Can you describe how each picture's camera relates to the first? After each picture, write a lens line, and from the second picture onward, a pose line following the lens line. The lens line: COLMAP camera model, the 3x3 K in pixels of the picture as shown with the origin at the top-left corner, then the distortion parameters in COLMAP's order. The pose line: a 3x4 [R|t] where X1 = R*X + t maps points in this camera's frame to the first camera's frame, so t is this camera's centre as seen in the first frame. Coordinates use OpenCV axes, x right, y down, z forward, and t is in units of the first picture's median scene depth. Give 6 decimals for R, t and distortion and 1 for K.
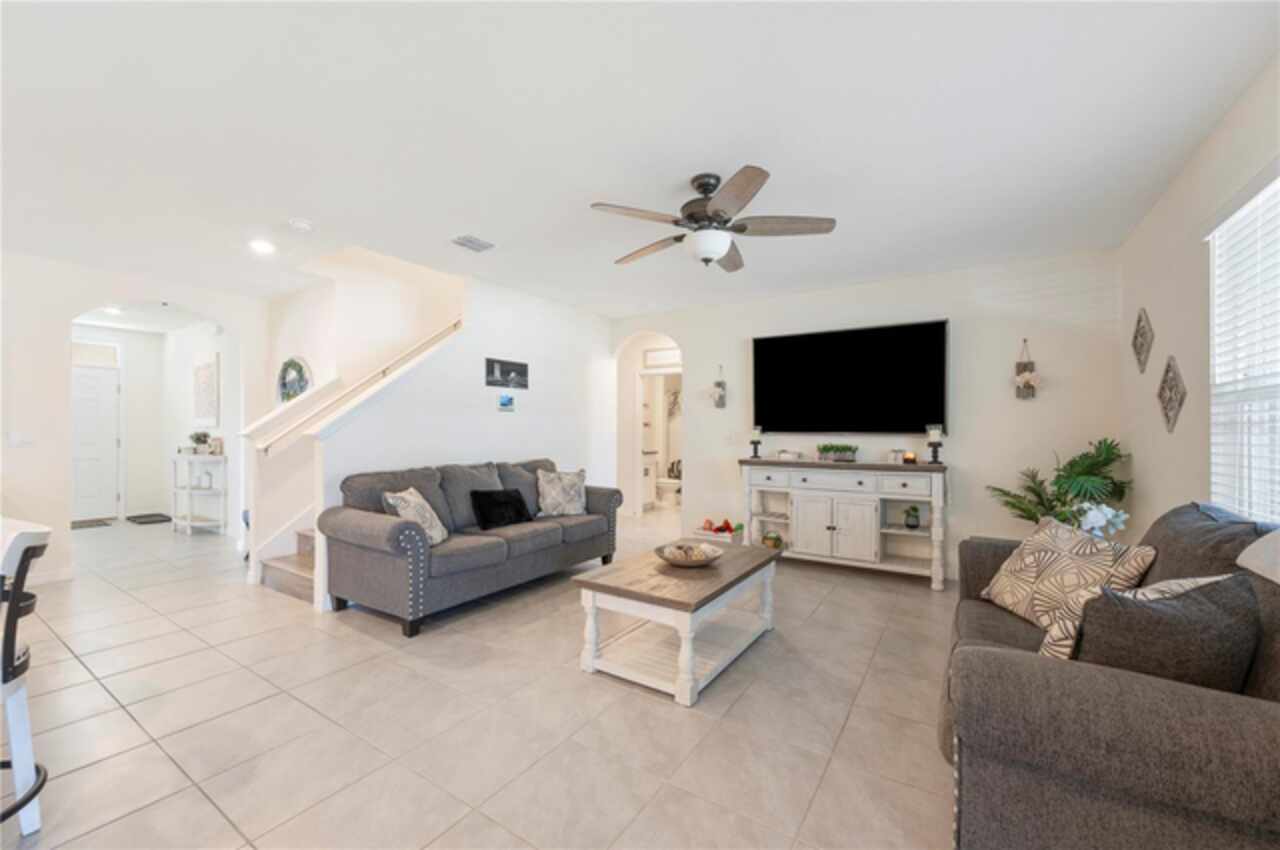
lens RADIAL K [[499.5, 0, 647.0], [0, 499.5, 432.3], [0, 0, 1]] dist [0.001178, -0.000265]
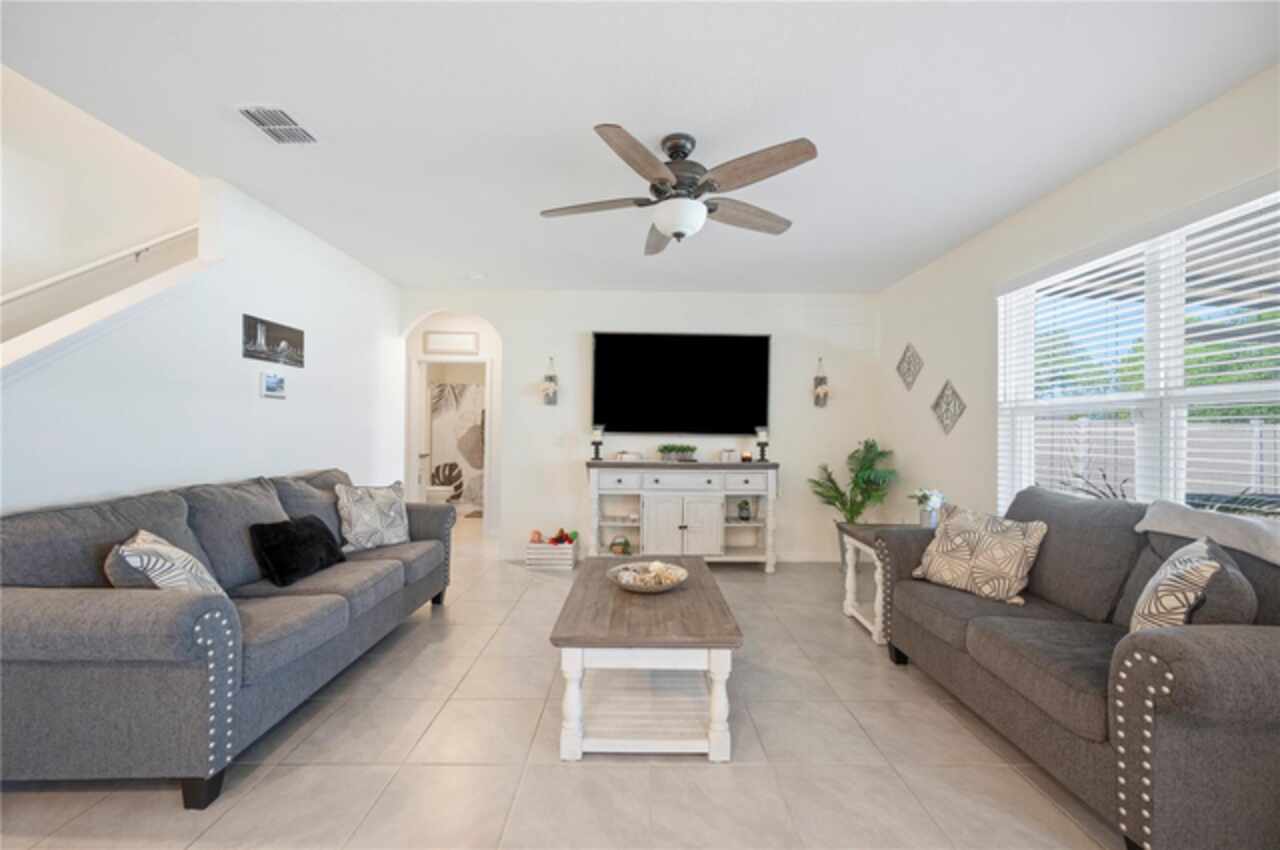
lens RADIAL K [[499.5, 0, 647.0], [0, 499.5, 432.3], [0, 0, 1]] dist [0.001178, -0.000265]
pose [[0.836258, 0.005149, 0.548311, -0.256655], [-0.006394, 0.999979, 0.000361, -0.001429], [-0.548298, -0.003807, 0.836274, 0.195171]]
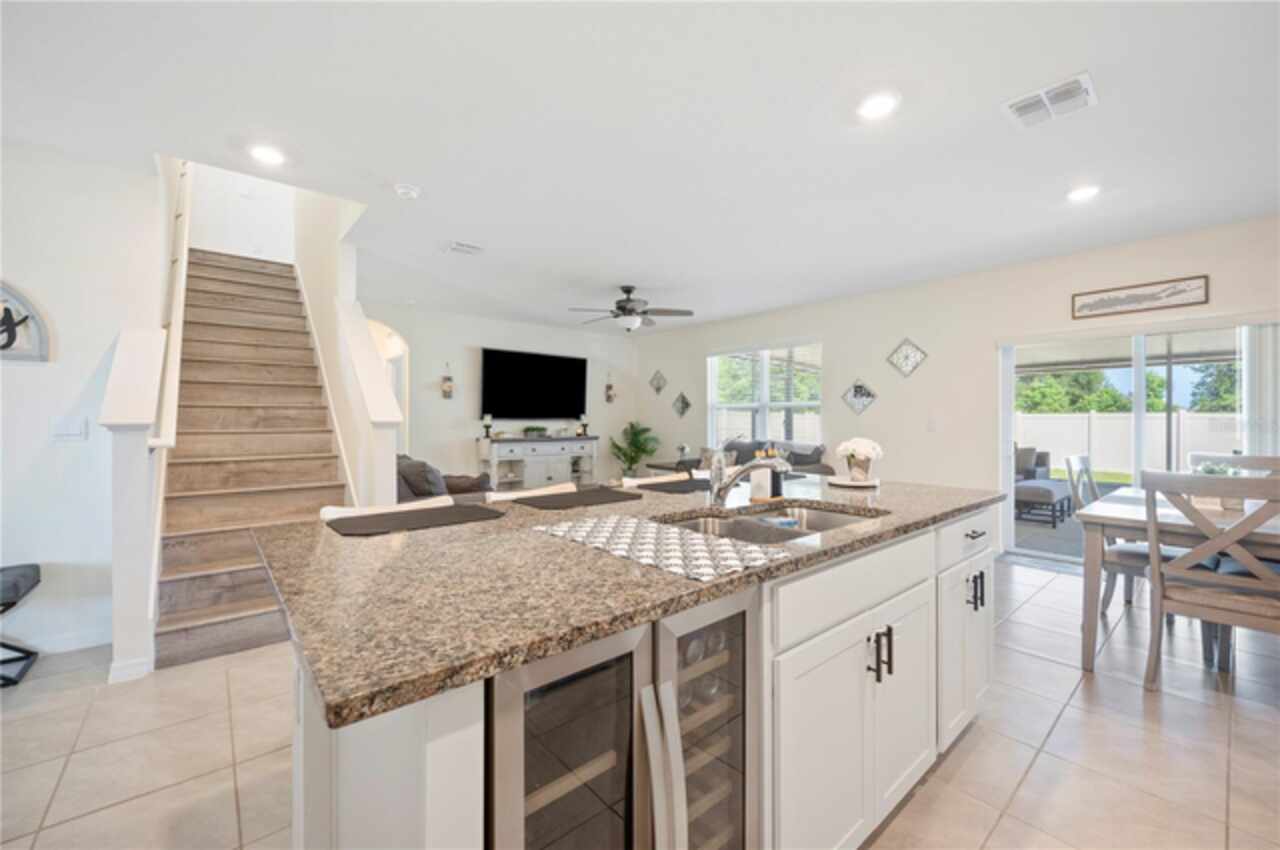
lens RADIAL K [[509.7, 0, 639.1], [0, 509.7, 420.2], [0, 0, 1]] dist [-0.000220, -0.000353]
pose [[0.311791, -0.006041, 0.950131, -1.133019], [-0.002575, 0.999971, 0.007202, -0.008356], [-0.950147, -0.004692, 0.311766, 0.215772]]
